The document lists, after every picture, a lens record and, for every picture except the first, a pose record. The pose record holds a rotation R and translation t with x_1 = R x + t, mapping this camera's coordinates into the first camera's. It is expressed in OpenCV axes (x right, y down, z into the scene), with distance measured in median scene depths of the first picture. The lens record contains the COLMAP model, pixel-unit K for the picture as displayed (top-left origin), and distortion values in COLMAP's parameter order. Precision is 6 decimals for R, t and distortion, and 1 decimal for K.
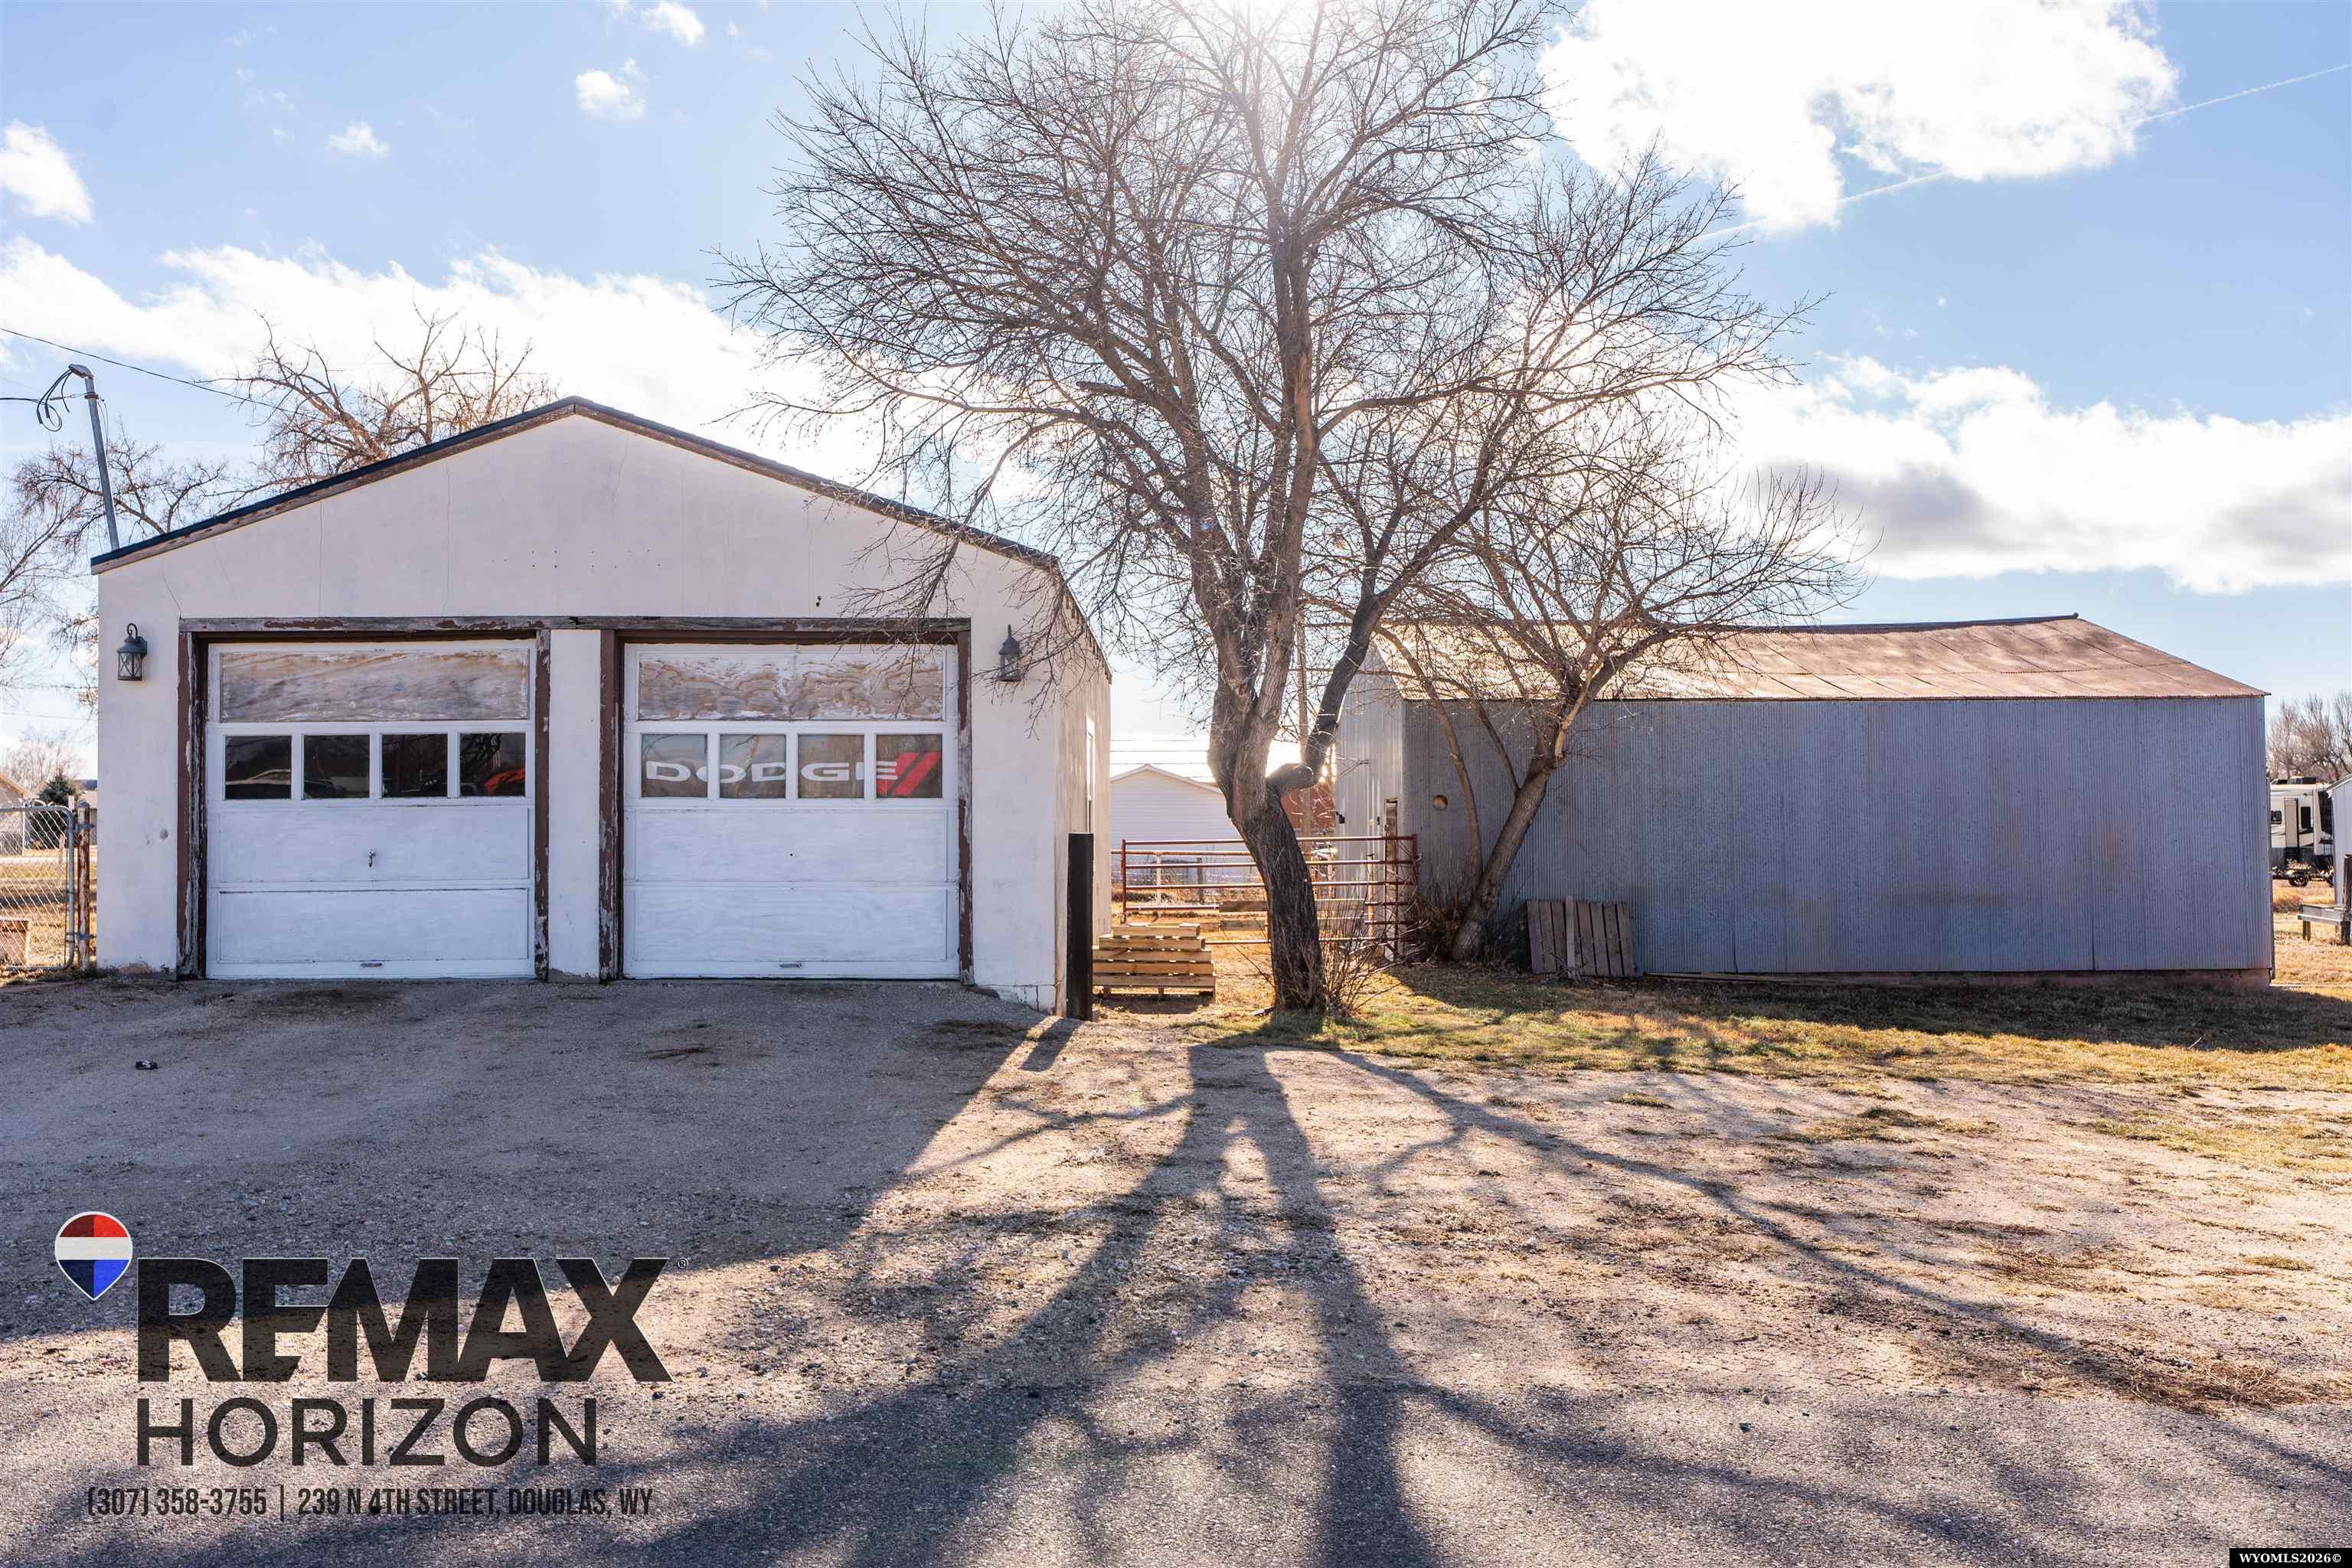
lens RADIAL K [[1709.2, 0, 1175.3], [0, 1709.2, 787.1], [0, 0, 1]] dist [0.002223, 0.002712]
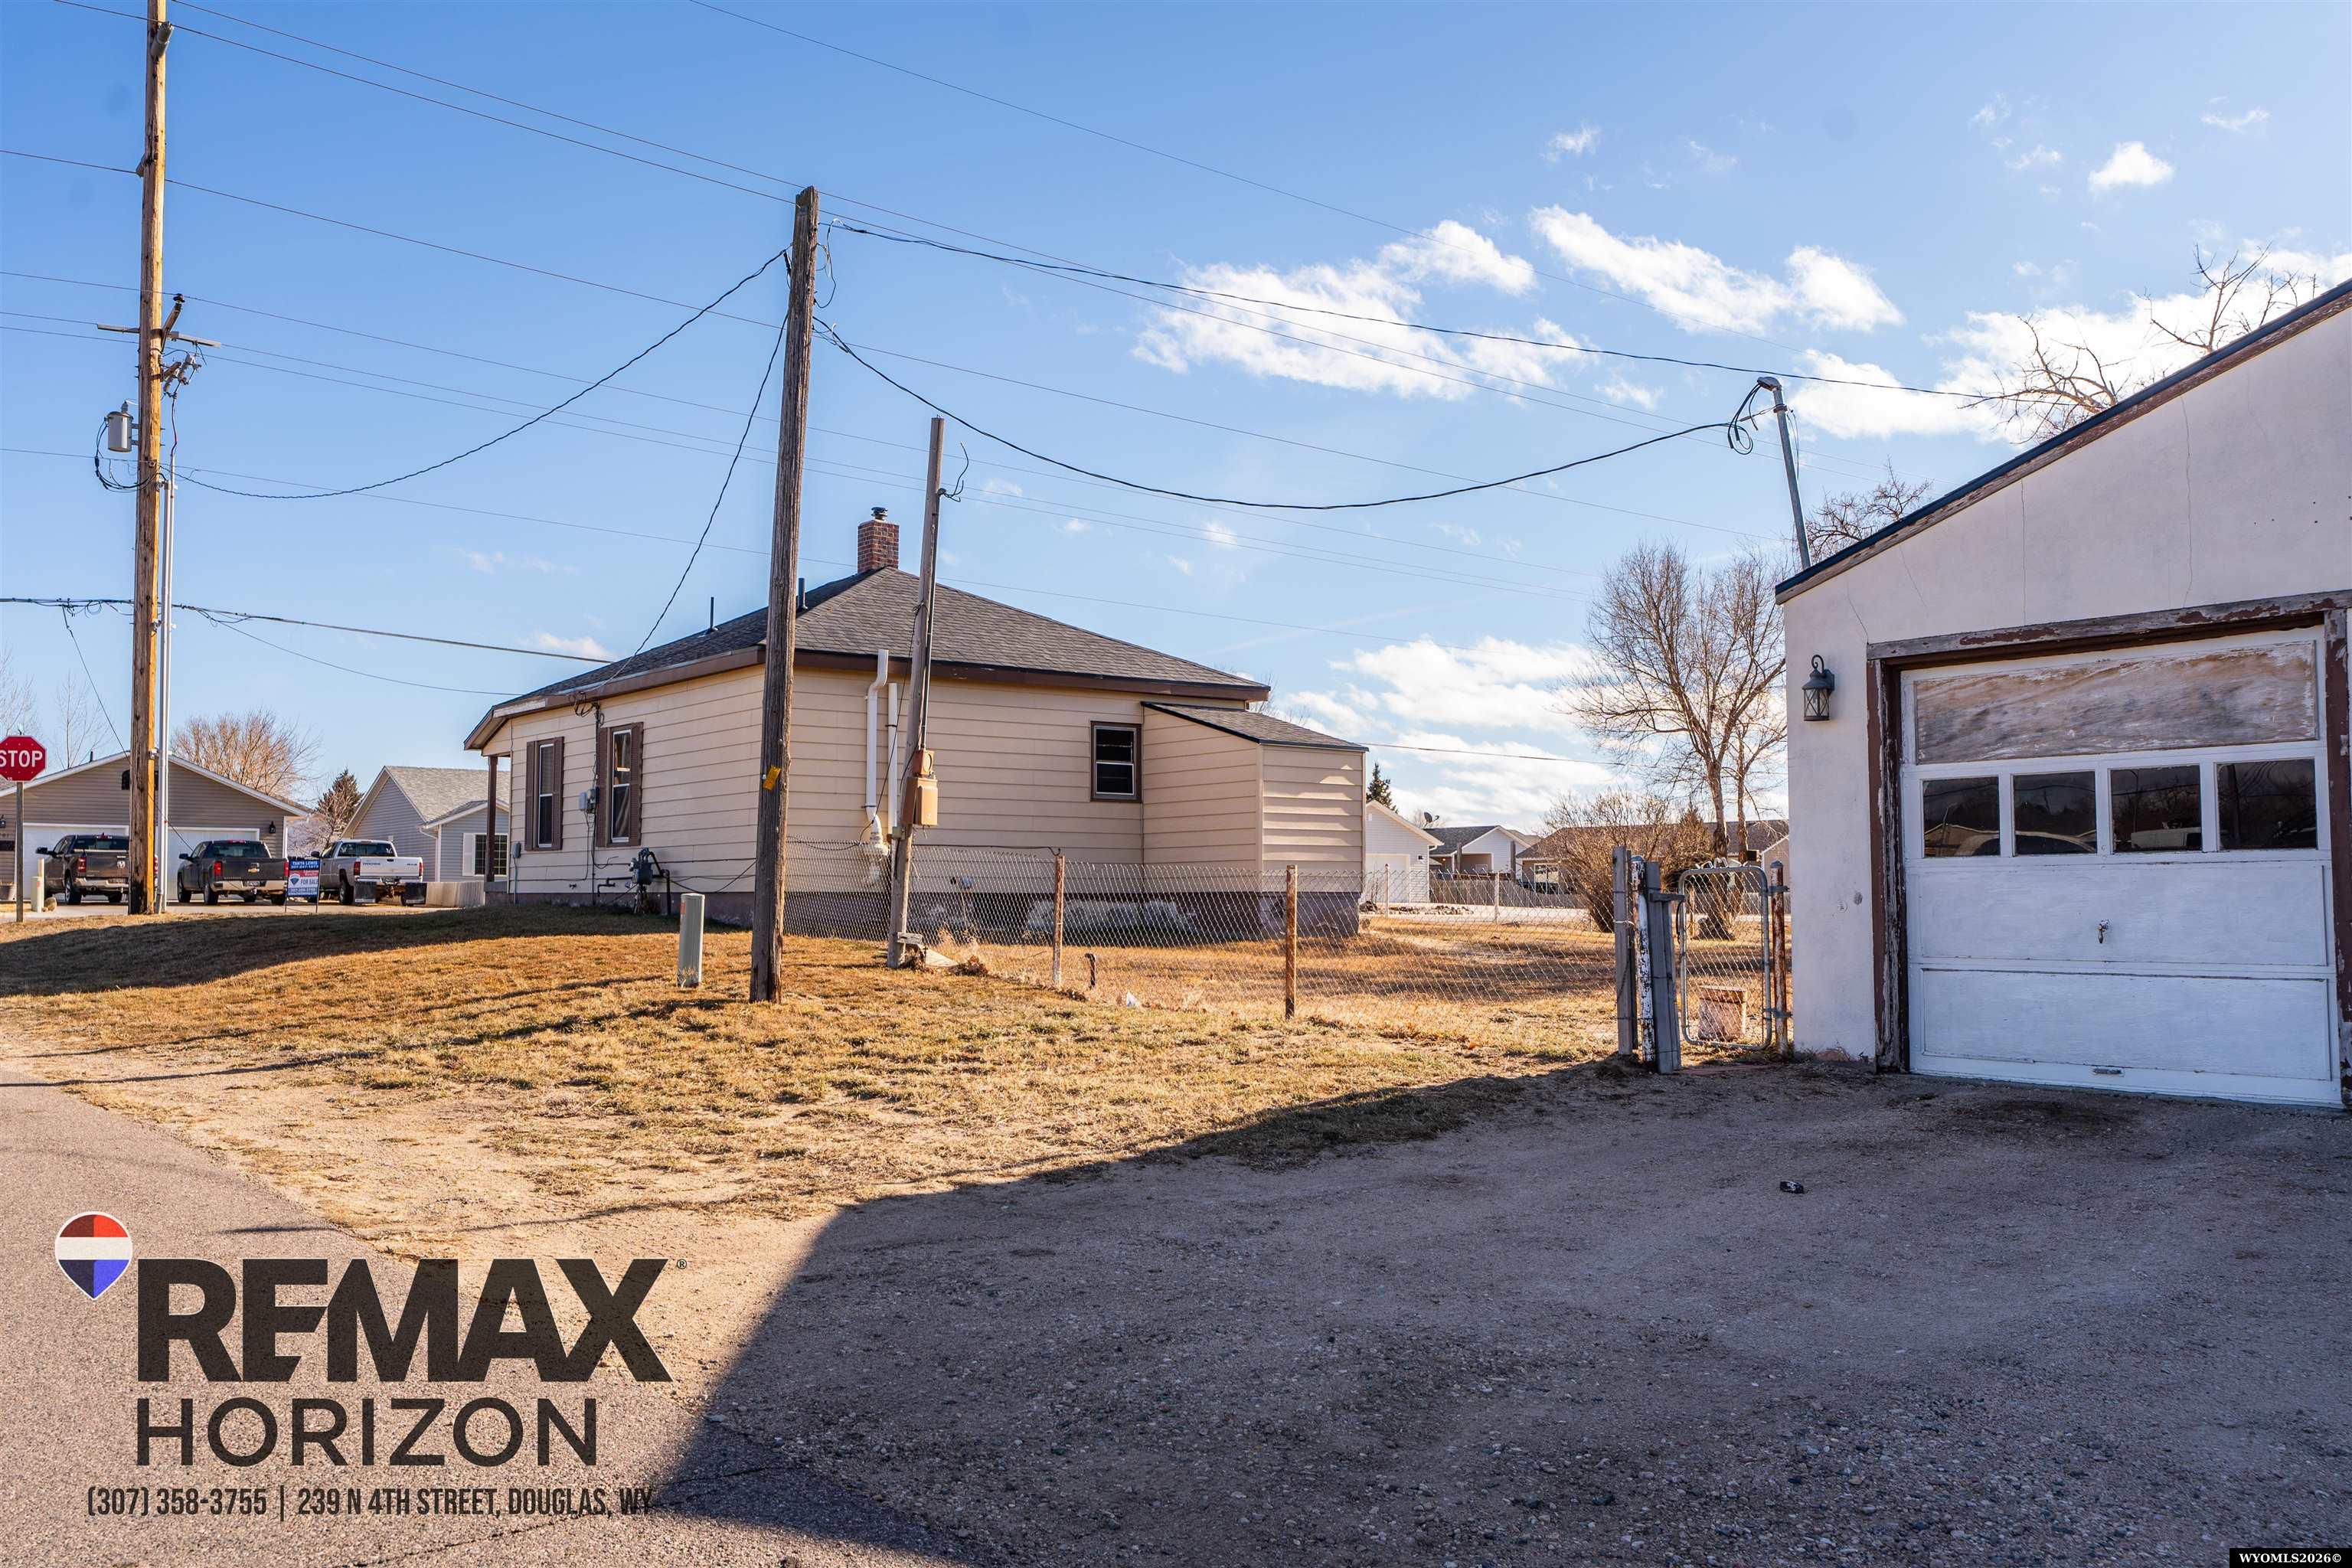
lens RADIAL K [[1940.6, 0, 1173.7], [0, 1940.6, 775.5], [0, 0, 1]] dist [0.008163, 0.014094]
pose [[0.609051, -0.042789, -0.791976, -0.029704], [0.015524, 0.998995, -0.042036, 0.001727], [0.792979, 0.013308, 0.609104, 0.138583]]
